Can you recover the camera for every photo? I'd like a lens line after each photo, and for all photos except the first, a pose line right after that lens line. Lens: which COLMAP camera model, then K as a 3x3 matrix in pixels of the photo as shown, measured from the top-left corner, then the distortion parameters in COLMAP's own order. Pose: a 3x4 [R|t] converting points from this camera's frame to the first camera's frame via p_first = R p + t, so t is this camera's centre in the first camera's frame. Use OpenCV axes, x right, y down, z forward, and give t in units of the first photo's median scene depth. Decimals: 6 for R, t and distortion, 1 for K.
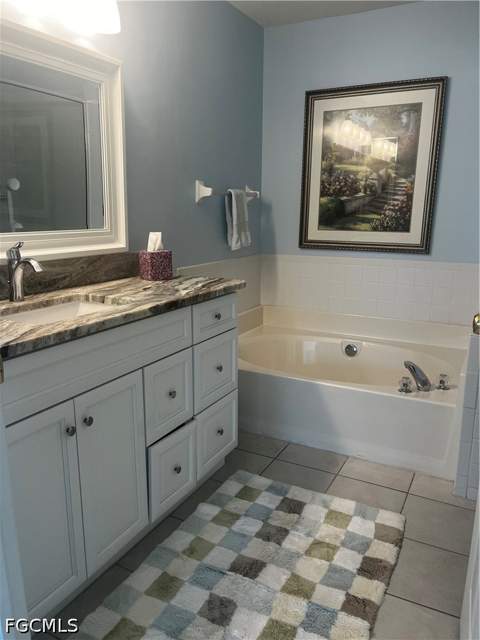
lens RADIAL K [[491.5, 0, 236.0], [0, 491.5, 314.7], [0, 0, 1]] dist [0.043337, -0.064021]
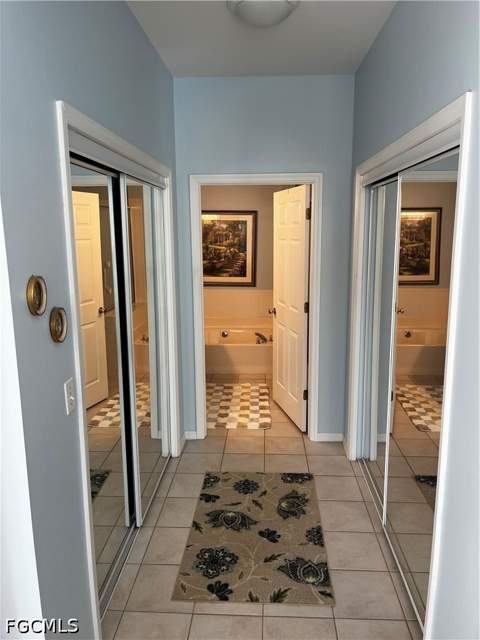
lens RADIAL K [[491.5, 0, 241.4], [0, 491.5, 320.9], [0, 0, 1]] dist [0.043337, -0.064021]
pose [[0.901795, -0.087953, 0.423118, -0.621027], [0.098897, 0.995090, -0.003933, 0.033819], [-0.420695, 0.045392, 0.906066, -0.977765]]
